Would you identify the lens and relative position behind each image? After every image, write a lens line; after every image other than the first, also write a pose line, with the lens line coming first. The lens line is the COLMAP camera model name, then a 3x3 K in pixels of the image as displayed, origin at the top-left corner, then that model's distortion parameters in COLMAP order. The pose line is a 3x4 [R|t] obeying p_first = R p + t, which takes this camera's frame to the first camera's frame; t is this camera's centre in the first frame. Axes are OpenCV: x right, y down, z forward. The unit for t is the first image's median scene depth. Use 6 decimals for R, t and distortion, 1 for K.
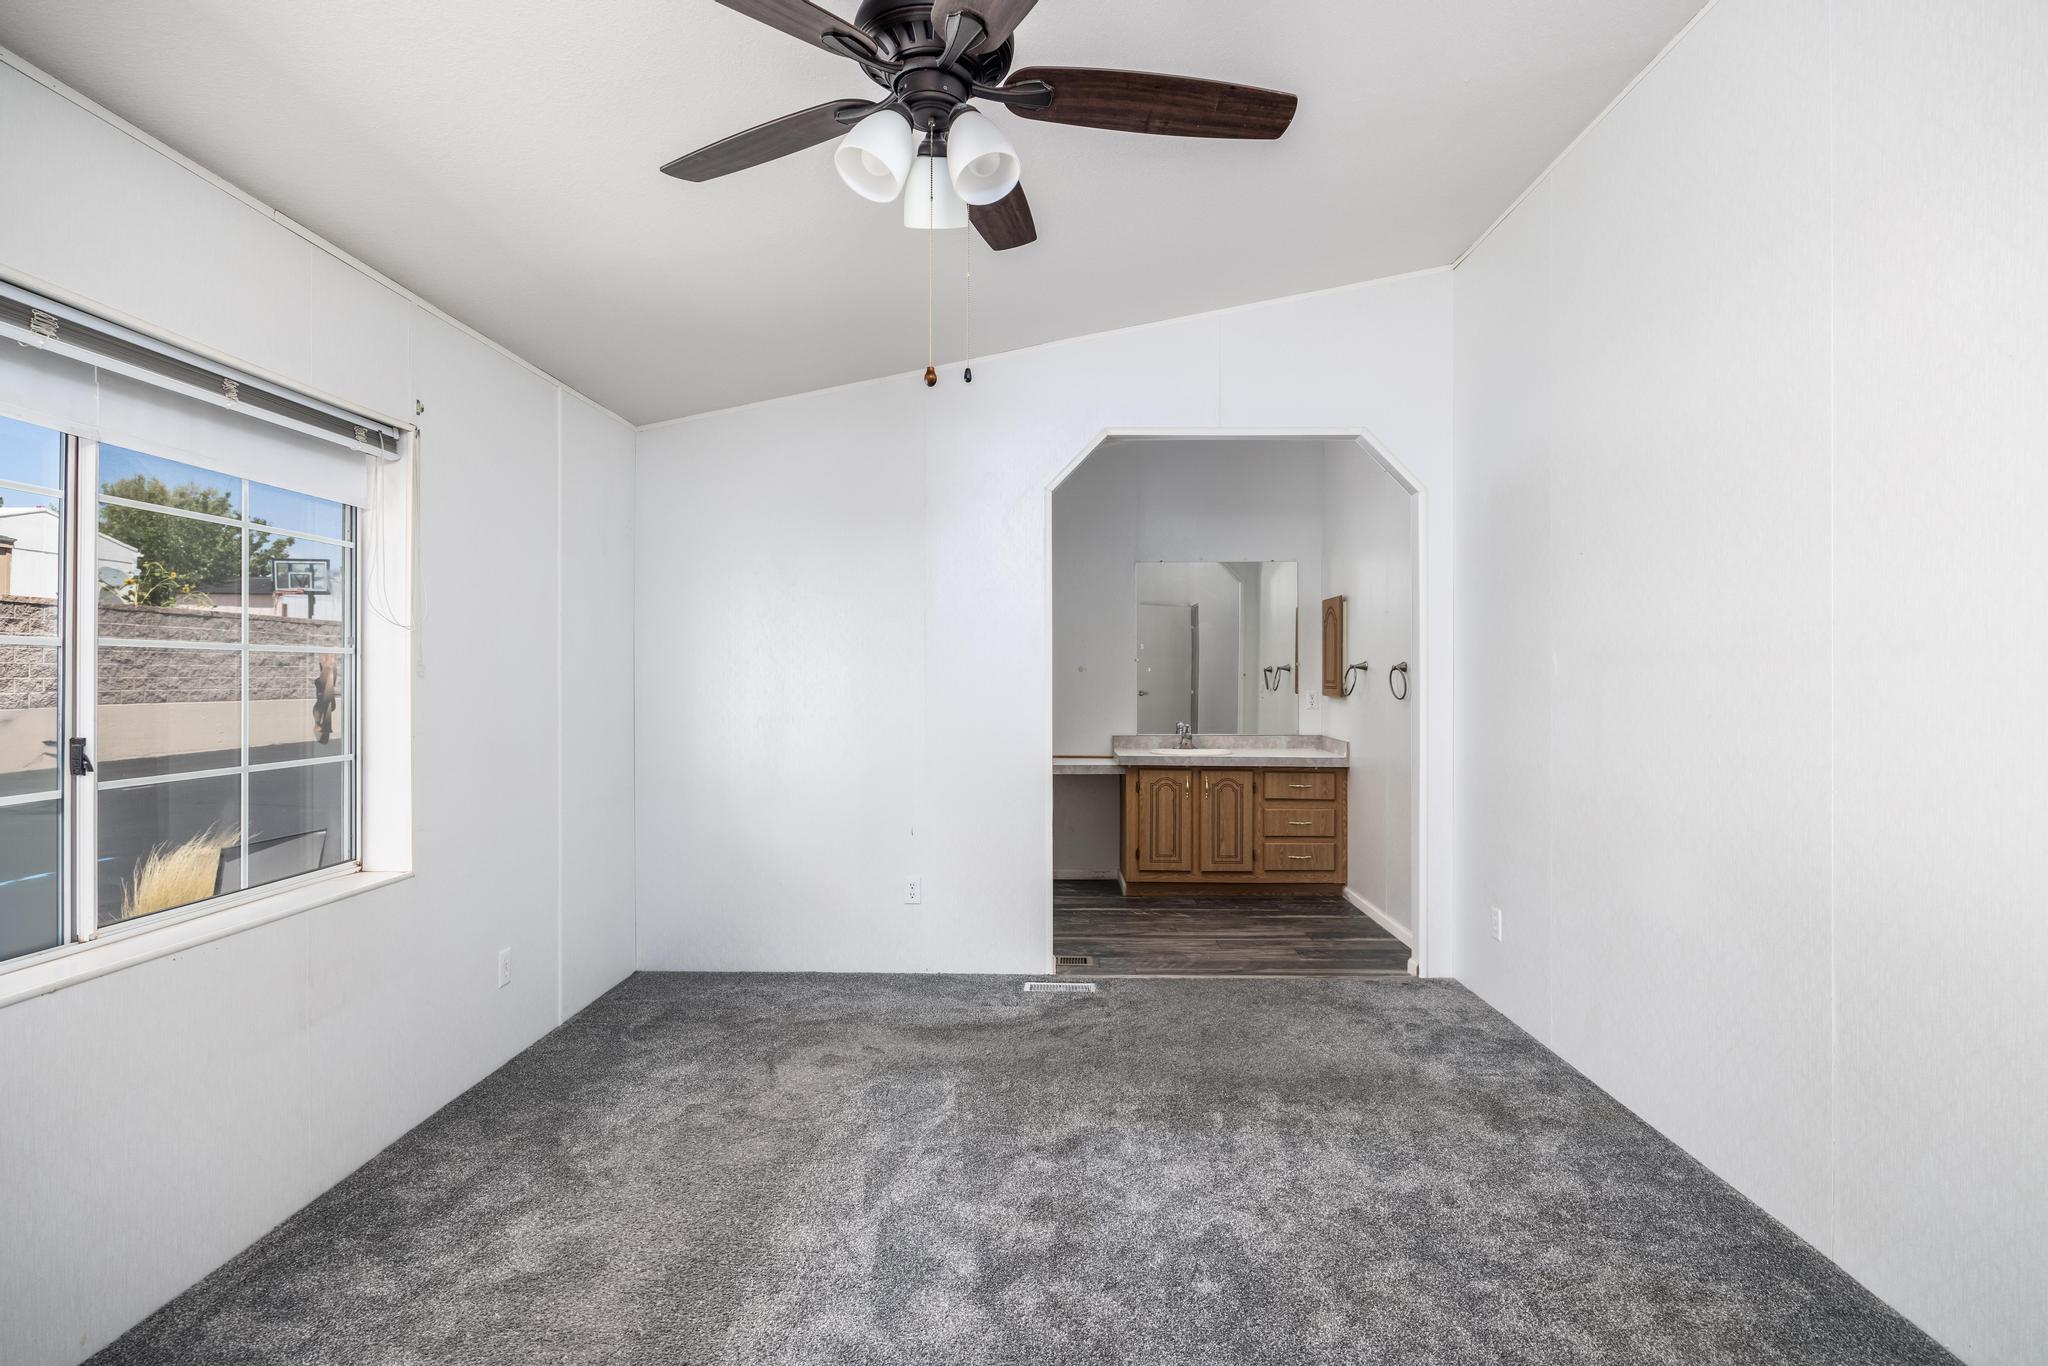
lens RADIAL K [[1038.5, 0, 1030.2], [0, 1038.5, 657.8], [0, 0, 1]] dist [-0.014817, 0.000935]
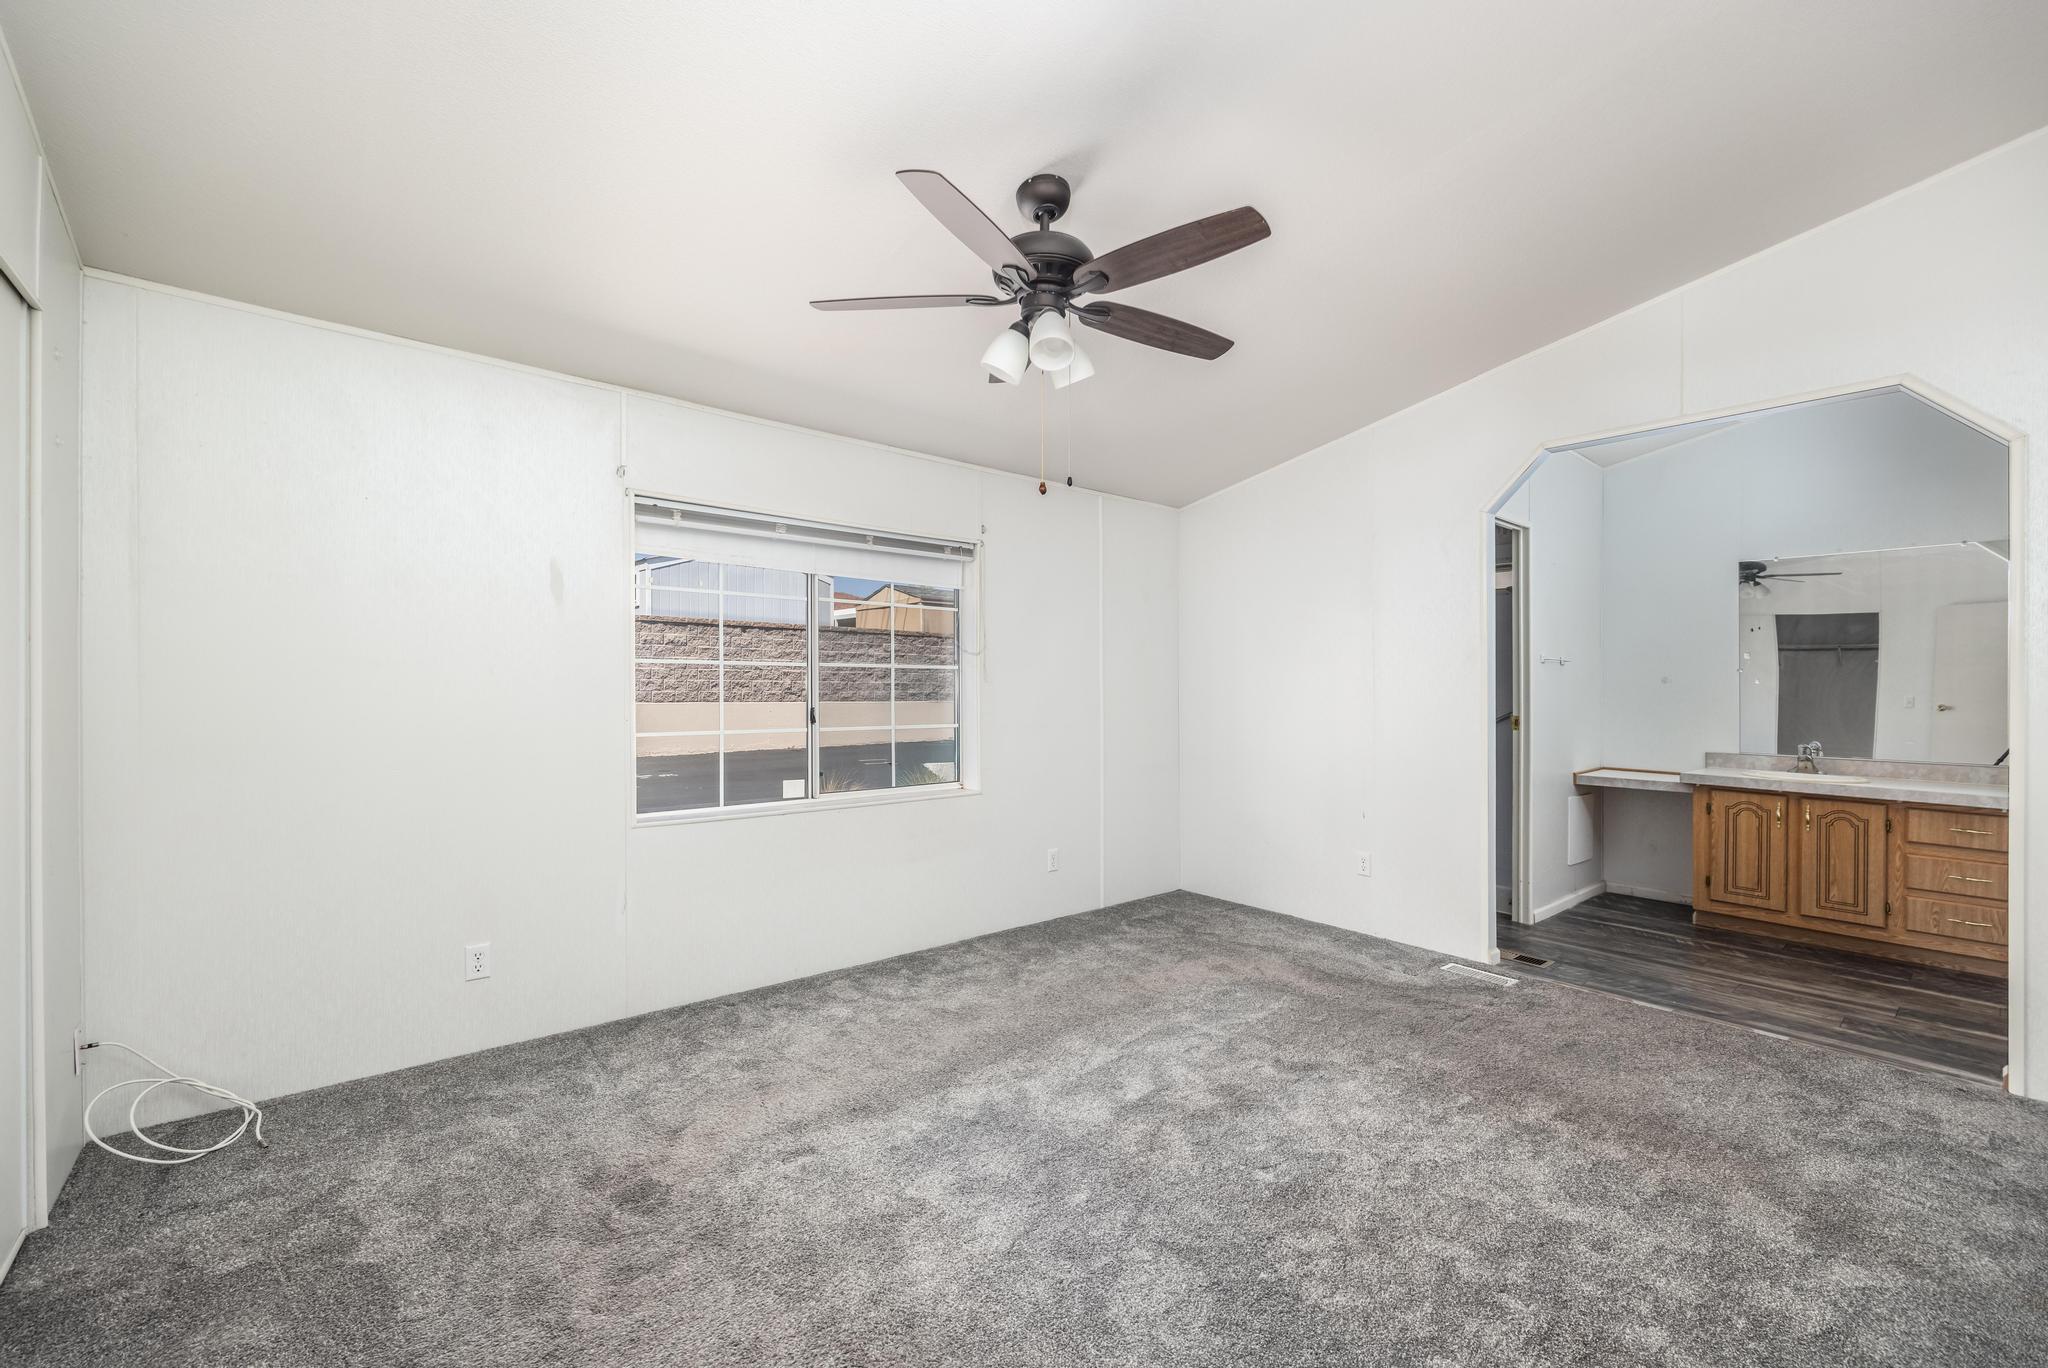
lens RADIAL K [[850.9, 0, 1007.9], [0, 850.9, 682.7], [0, 0, 1]] dist [-0.001272, -0.000021]
pose [[0.652419, 0.005207, -0.757840, 0.385705], [0.004716, 0.999929, 0.010930, 0.002786], [0.757844, -0.010705, 0.652348, 0.057248]]
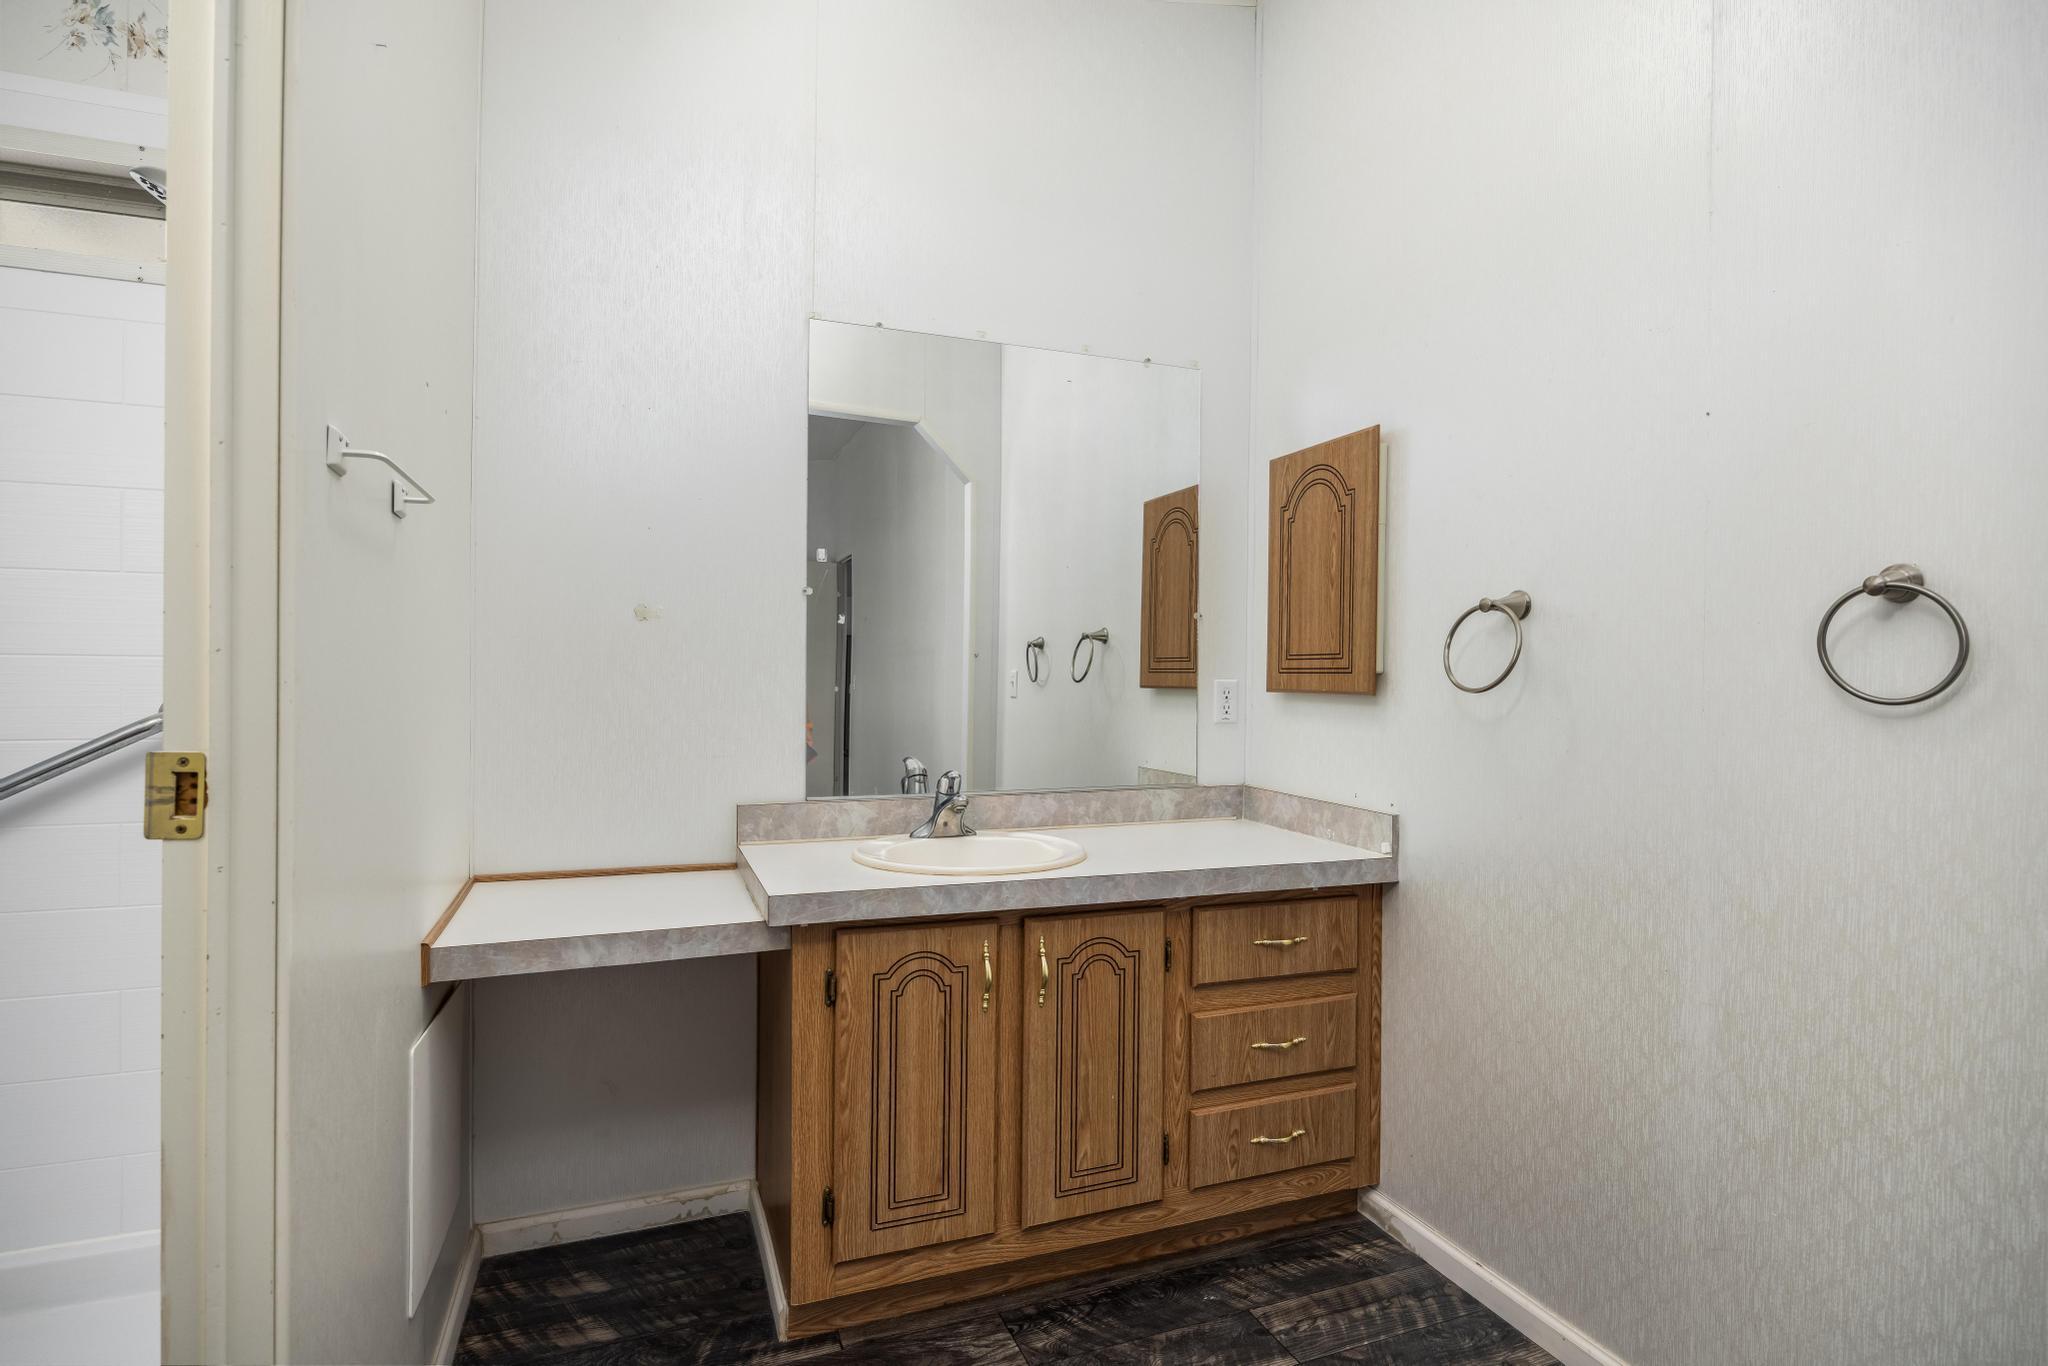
lens RADIAL K [[1038.5, 0, 1030.2], [0, 1038.5, 657.8], [0, 0, 1]] dist [-0.014817, 0.000935]
pose [[0.925442, 0.011761, 0.378706, 0.059084], [-0.012662, 0.999920, -0.000112, 0.037483], [-0.378677, -0.004691, 0.925517, 0.998022]]
